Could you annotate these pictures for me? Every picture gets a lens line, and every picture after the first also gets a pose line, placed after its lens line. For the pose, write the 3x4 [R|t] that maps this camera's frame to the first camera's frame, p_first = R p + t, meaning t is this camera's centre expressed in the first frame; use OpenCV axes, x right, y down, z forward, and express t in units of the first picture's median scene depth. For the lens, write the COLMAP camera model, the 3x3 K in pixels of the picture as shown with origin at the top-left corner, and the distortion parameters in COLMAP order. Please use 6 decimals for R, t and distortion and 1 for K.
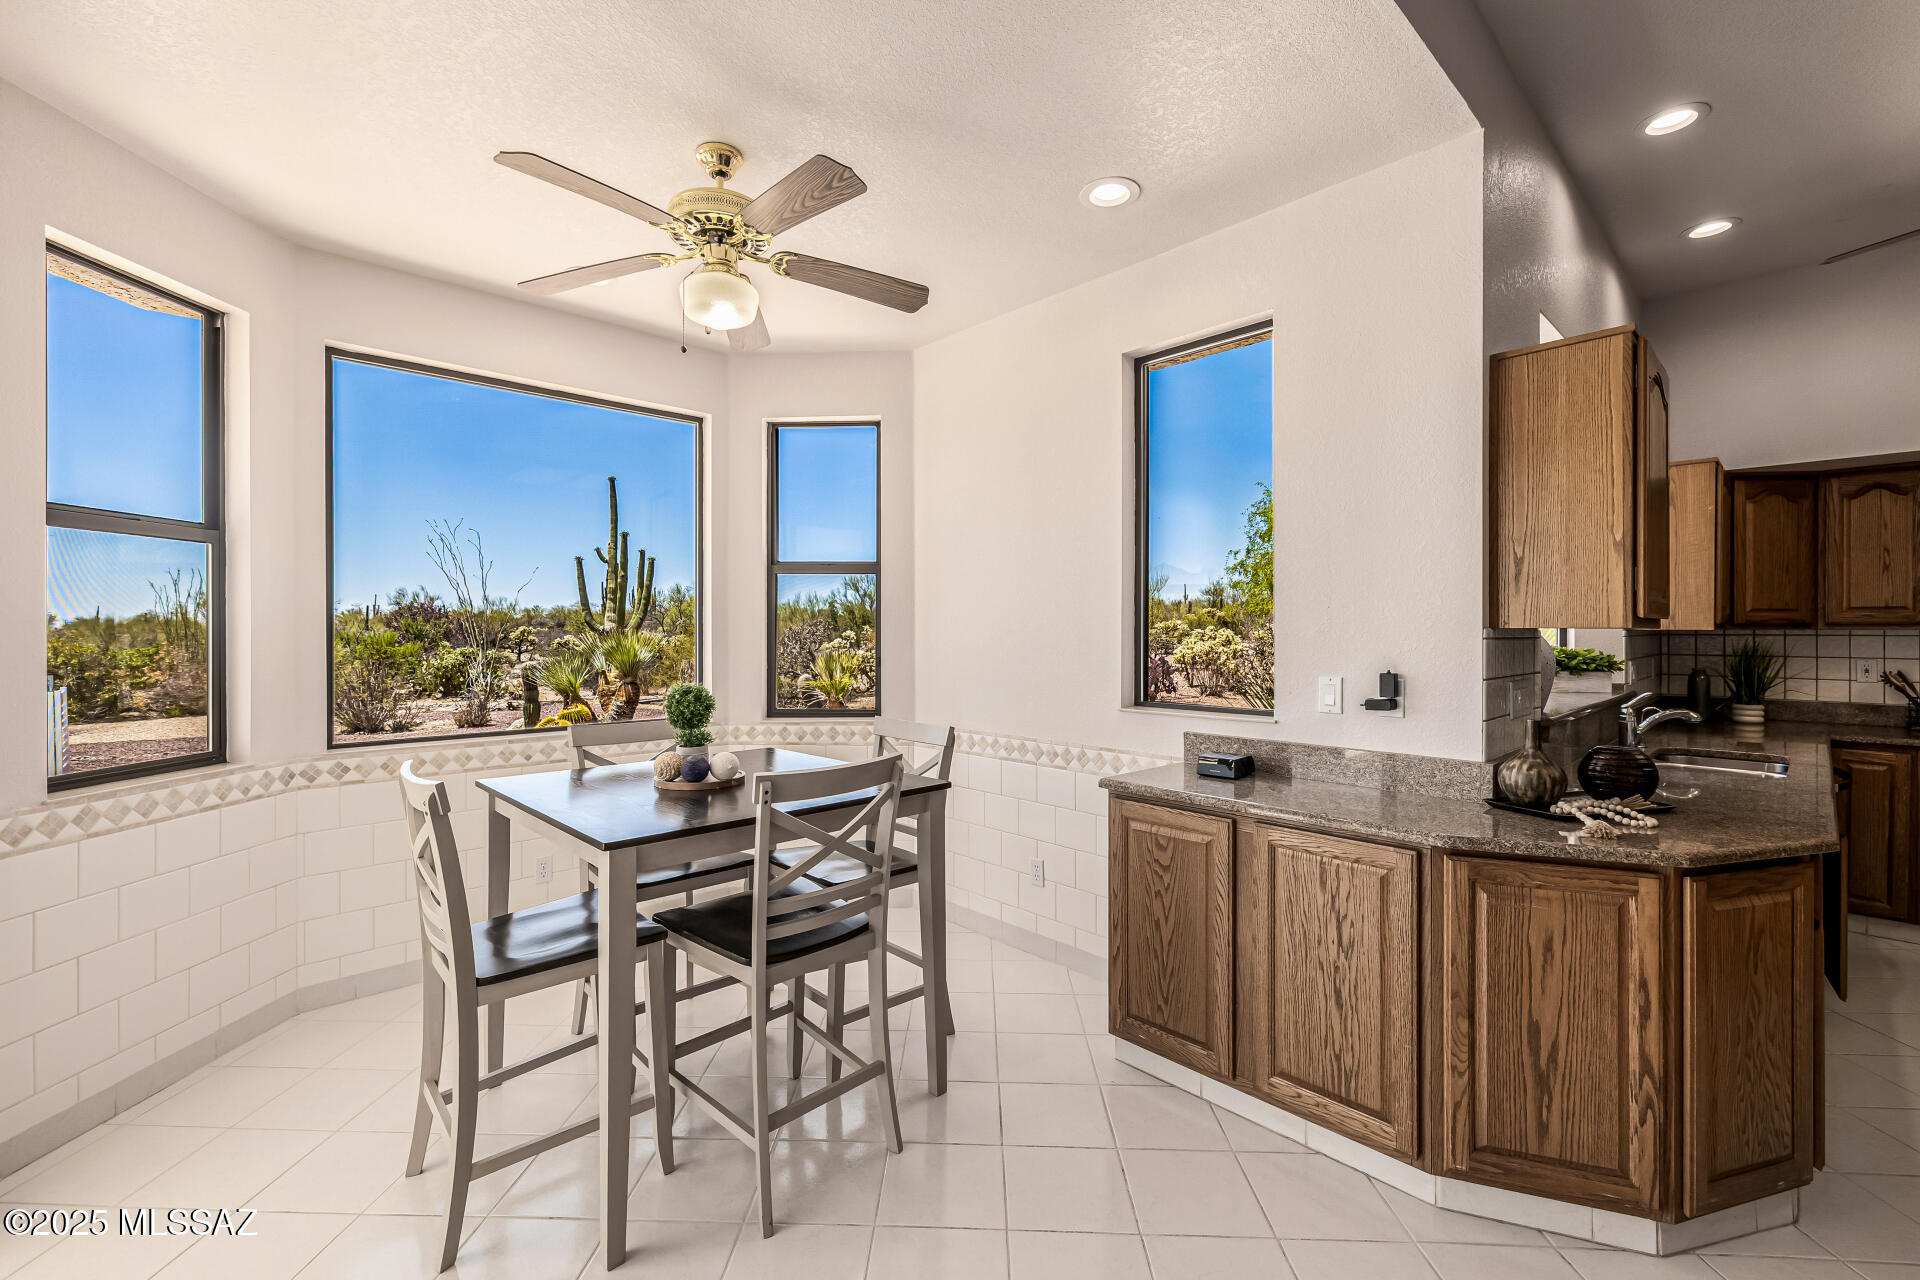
lens RADIAL K [[812.0, 0, 943.7], [0, 812.0, 629.9], [0, 0, 1]] dist [0.000188, 0.000933]
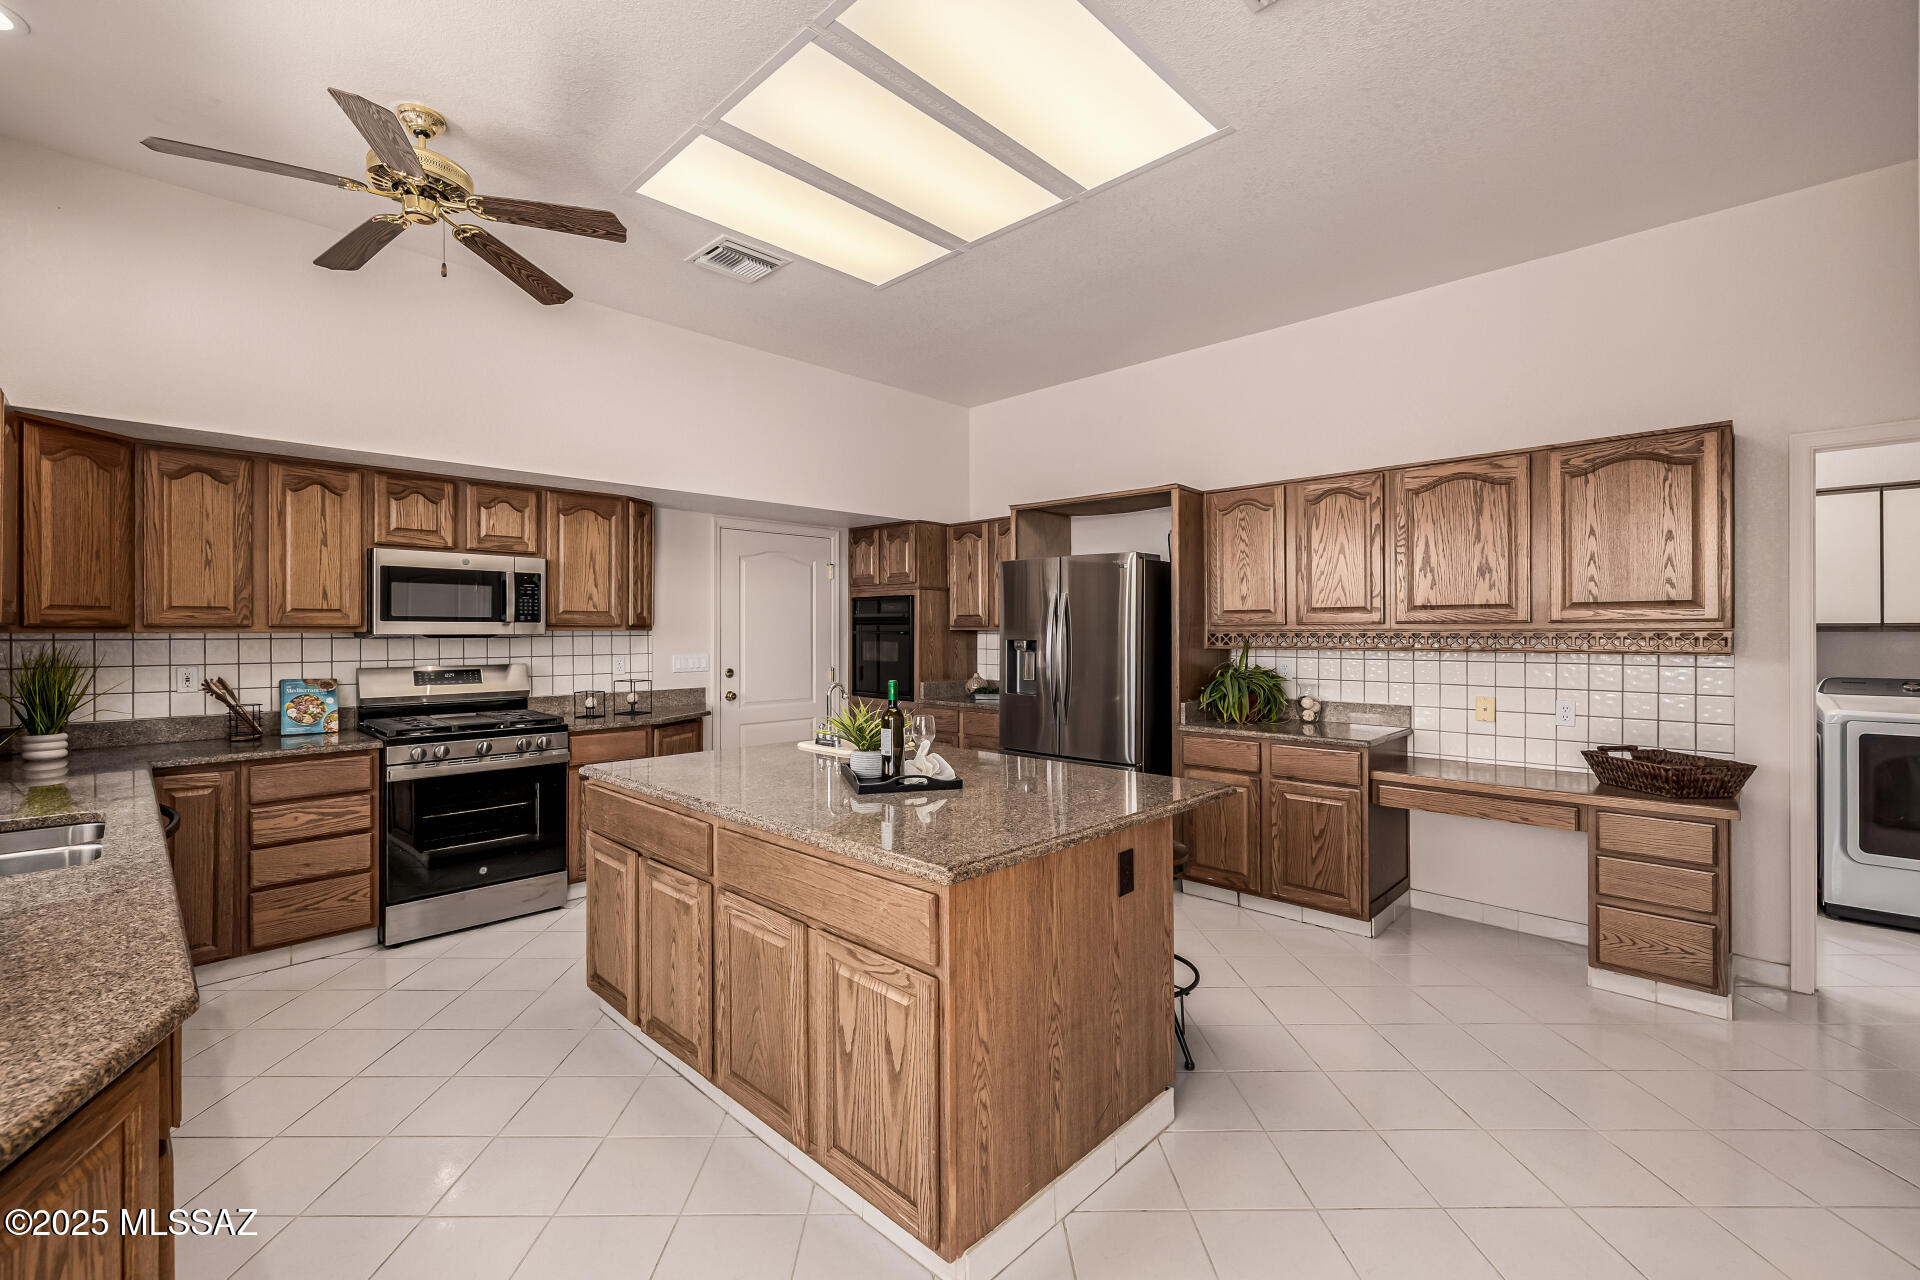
lens RADIAL K [[812.0, 0, 939.3], [0, 812.0, 630.5], [0, 0, 1]] dist [0.000188, 0.000933]
pose [[-0.038840, 0.000366, 0.999245, 0.240759], [0.003811, 0.999993, -0.000218, 0.000773], [-0.999238, 0.003800, -0.038841, 0.237267]]
